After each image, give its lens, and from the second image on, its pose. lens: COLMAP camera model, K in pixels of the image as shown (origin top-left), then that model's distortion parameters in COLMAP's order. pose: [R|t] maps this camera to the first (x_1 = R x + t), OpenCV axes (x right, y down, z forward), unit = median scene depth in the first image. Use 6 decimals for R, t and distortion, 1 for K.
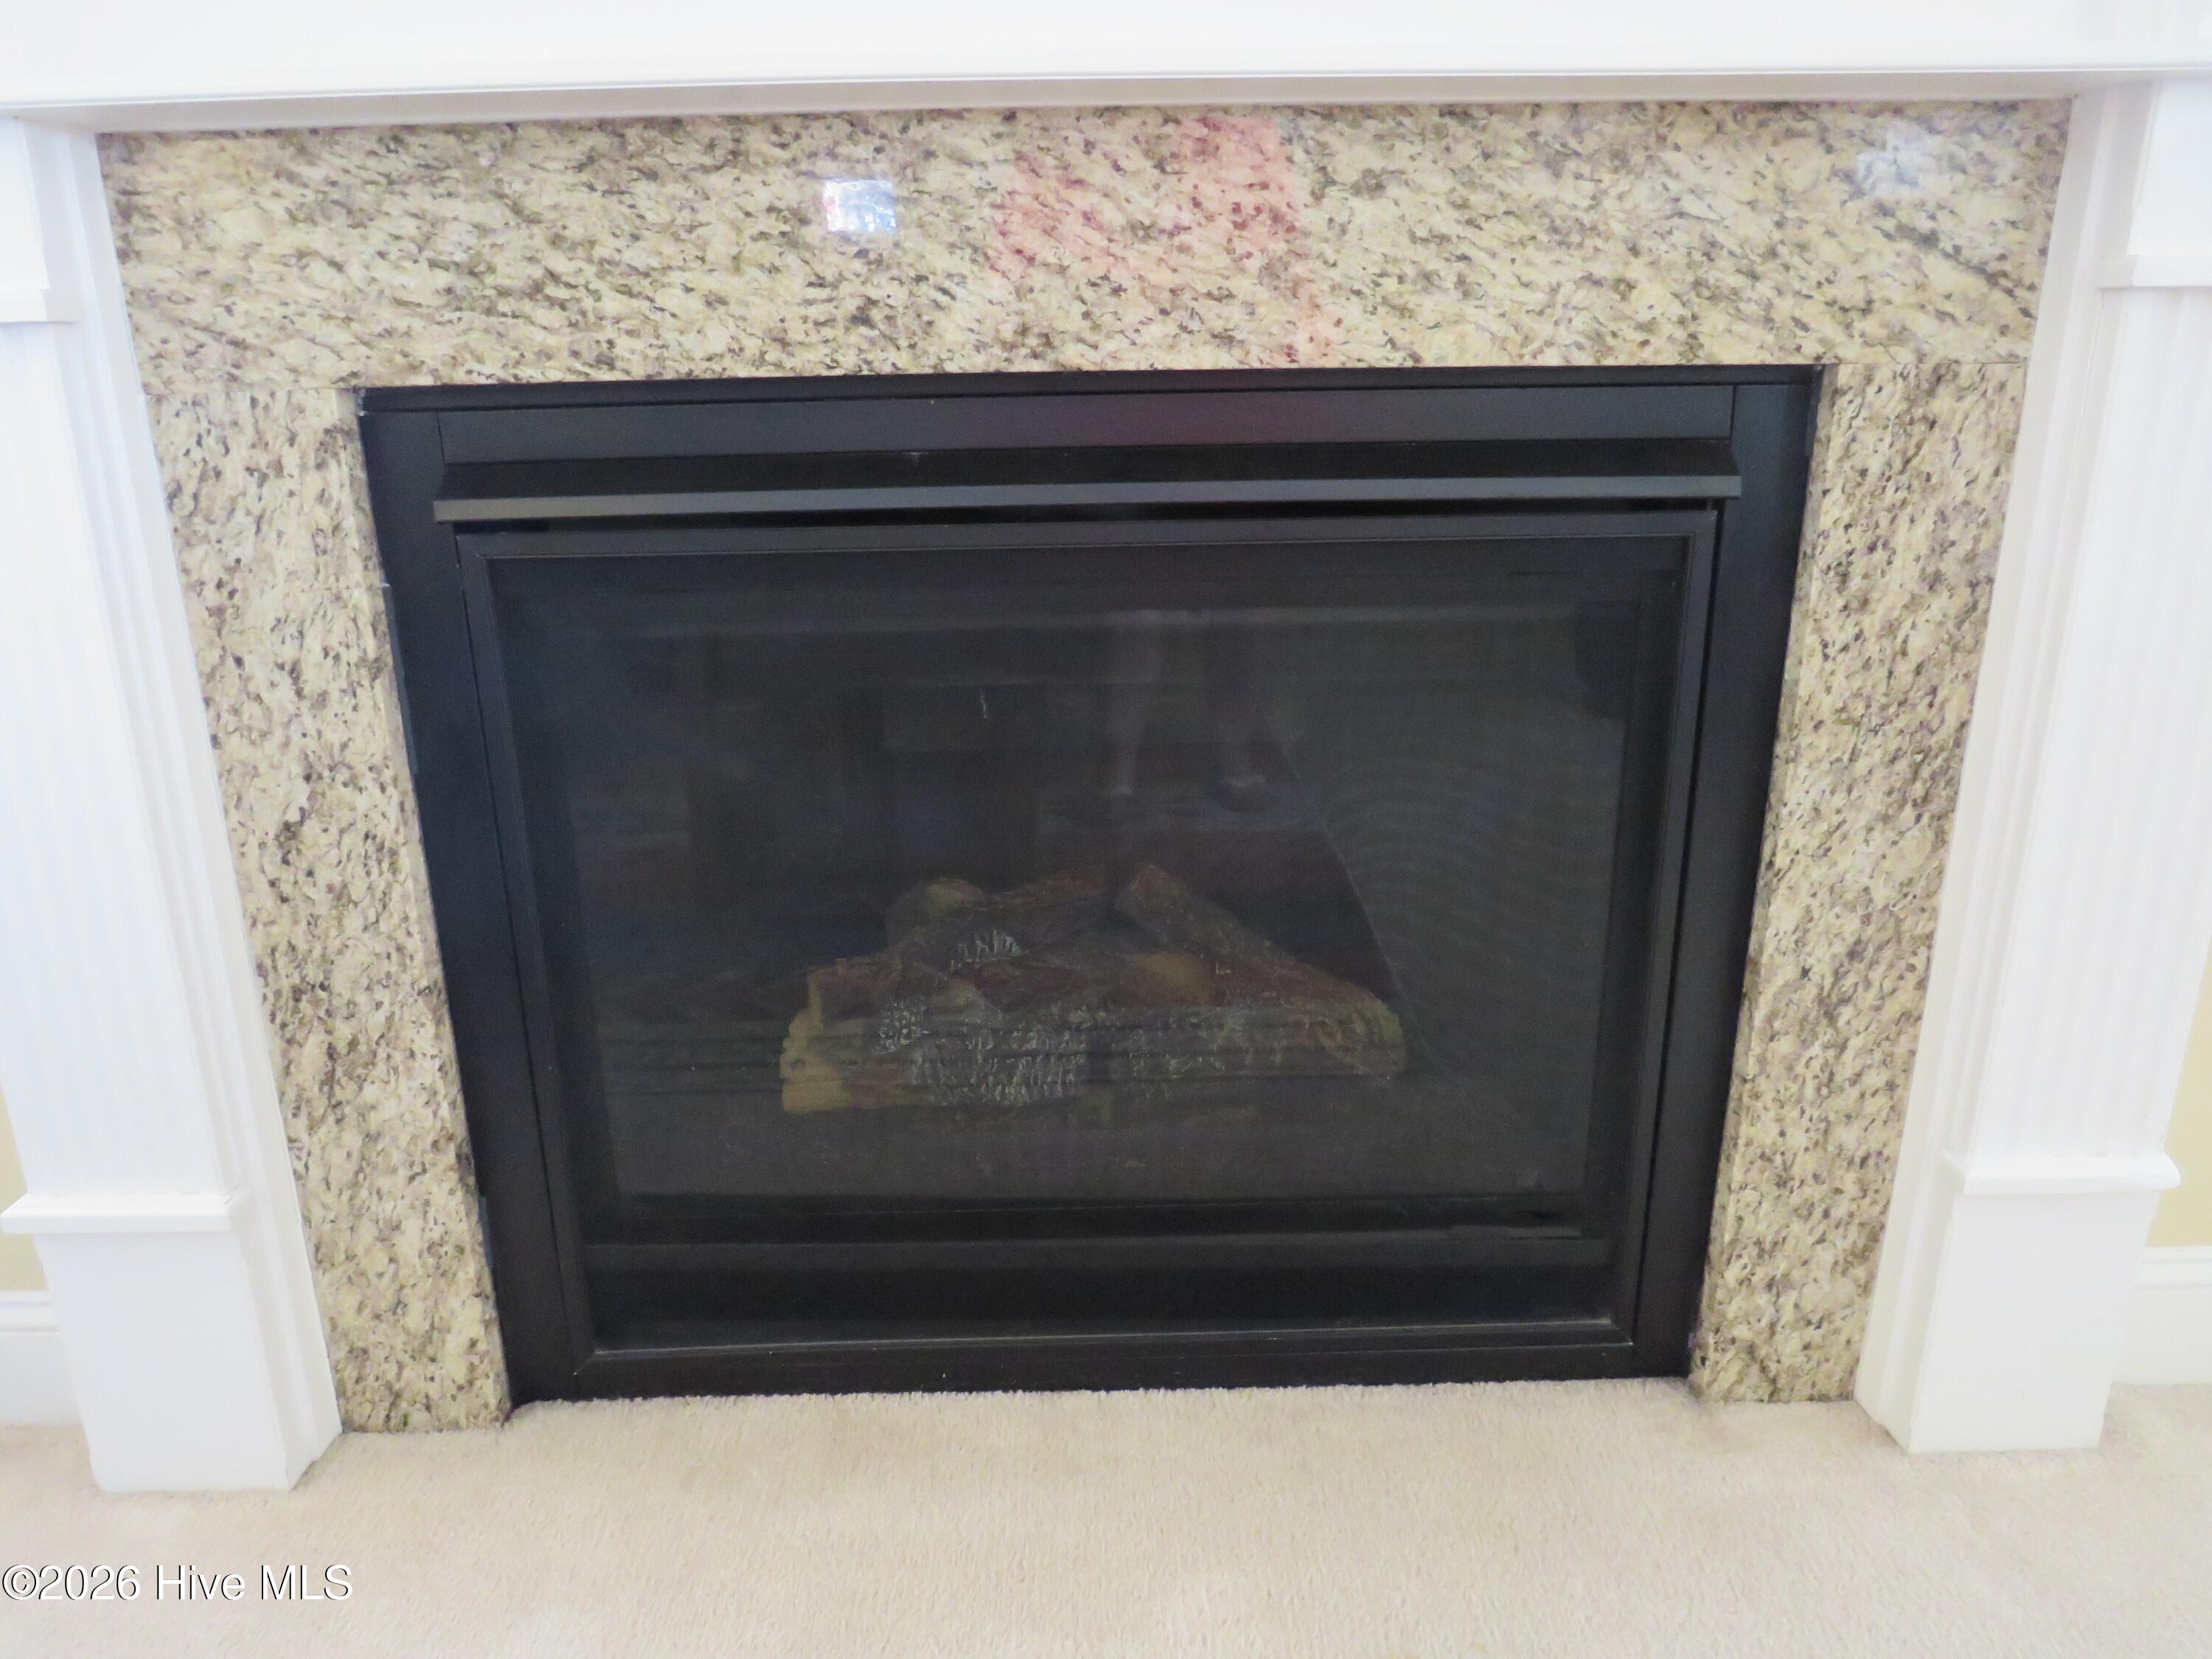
lens RADIAL K [[1568.2, 0, 1099.1], [0, 1568.2, 832.7], [0, 0, 1]] dist [-0.042544, 0.017956]
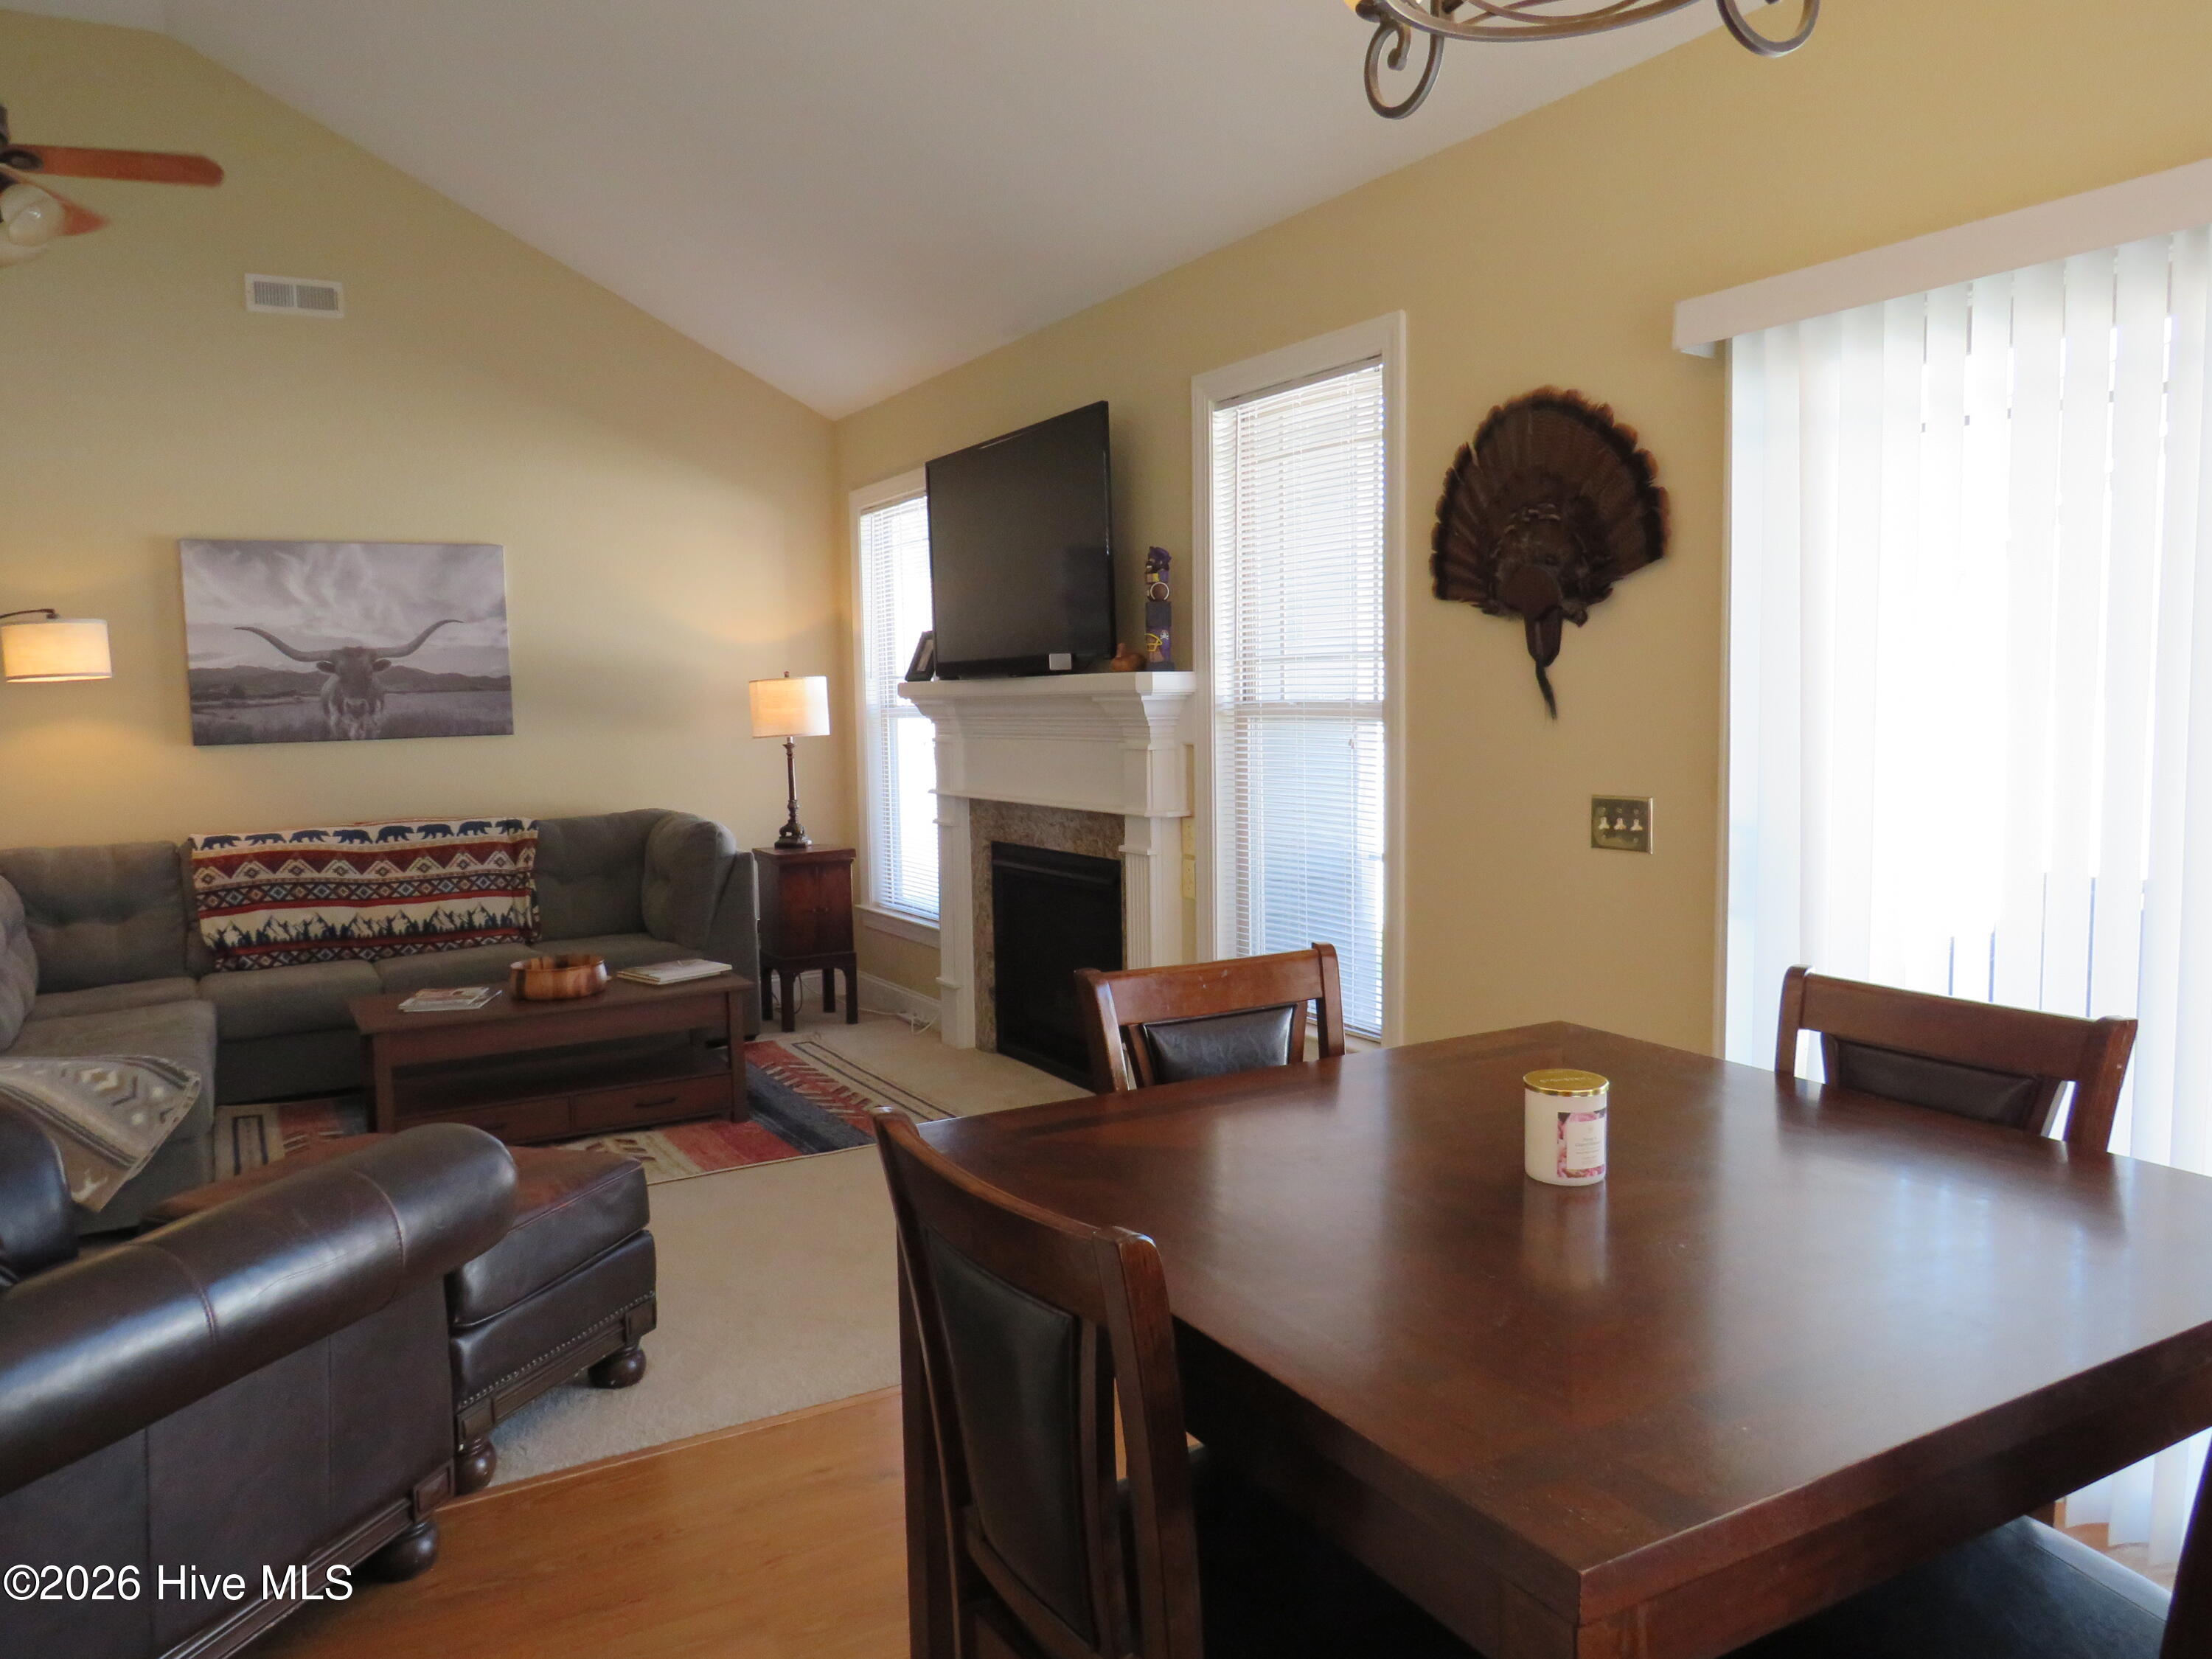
lens RADIAL K [[1568.2, 0, 1115.9], [0, 1568.2, 830.6], [0, 0, 1]] dist [-0.042544, 0.017956]
pose [[0.500152, 0.081207, -0.862122, 4.640945], [-0.253120, 0.965820, -0.055870, -0.113999], [0.828118, 0.246163, 0.503612, -1.490089]]
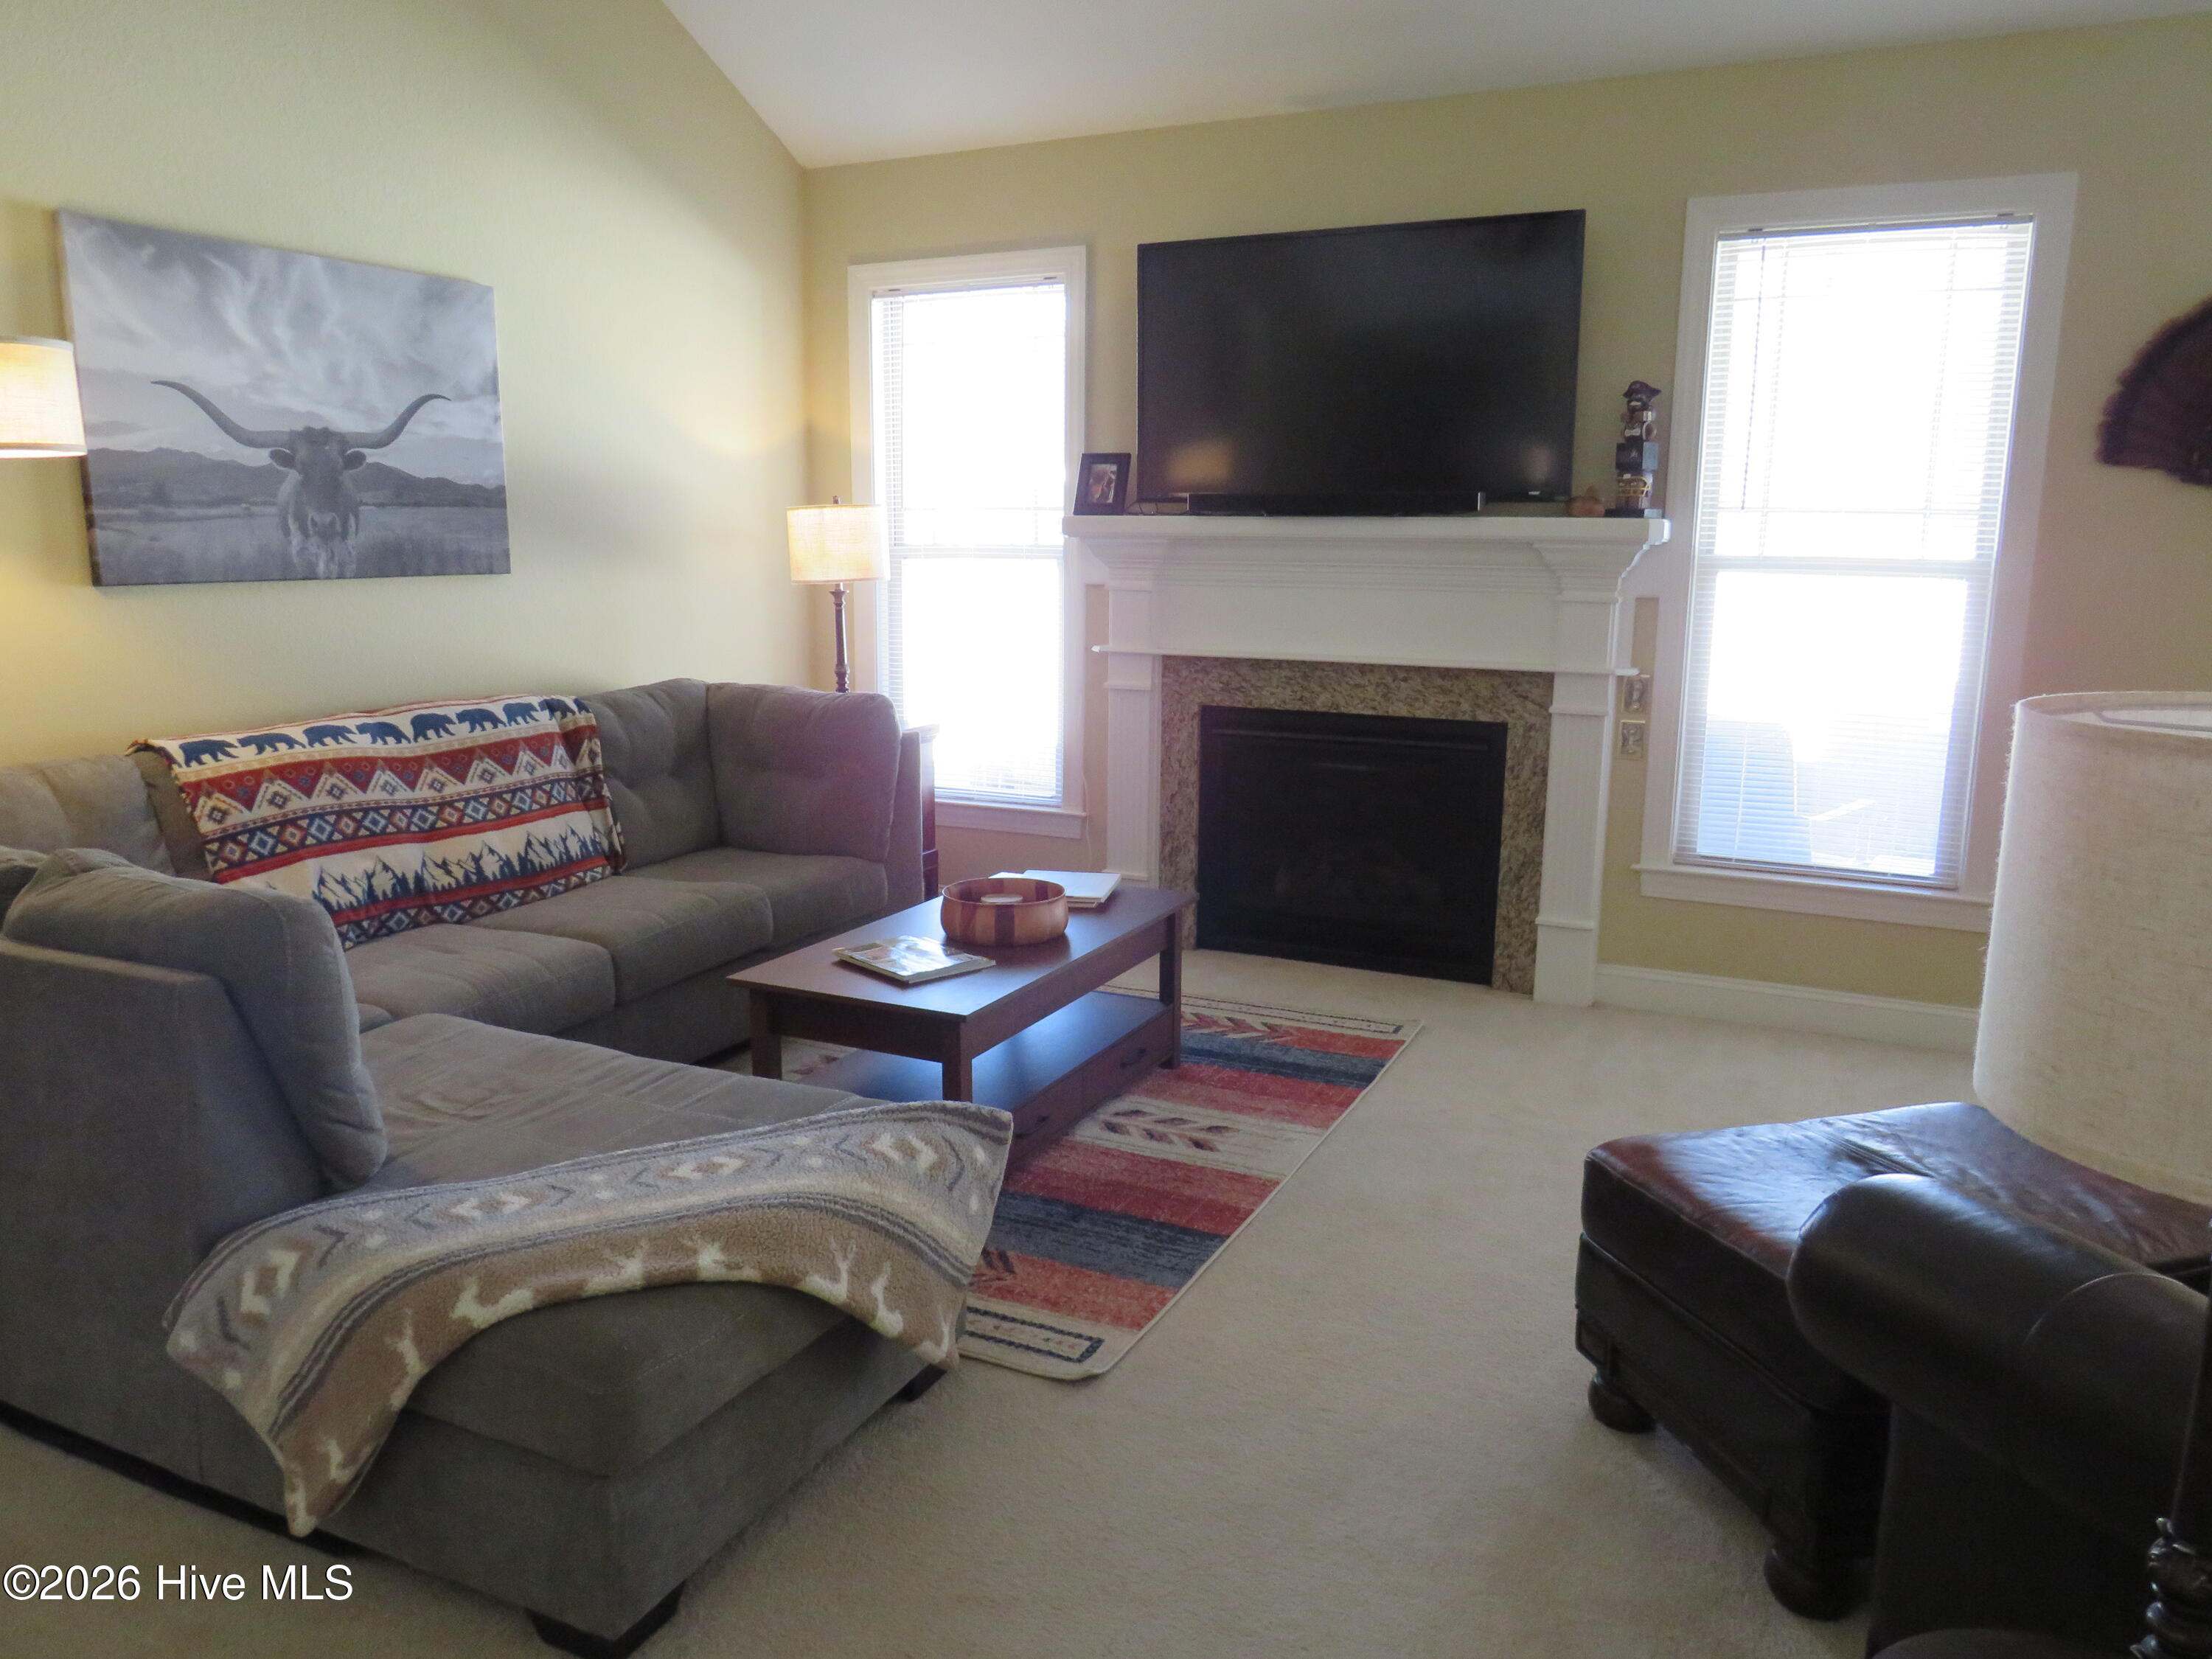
lens RADIAL K [[1568.2, 0, 1105.3], [0, 1568.2, 837.5], [0, 0, 1]] dist [-0.042544, 0.017956]
pose [[0.896455, 0.105548, -0.430382, 1.399689], [-0.156636, 0.983997, -0.084944, 0.583088], [0.414529, 0.143562, 0.898641, -3.456346]]
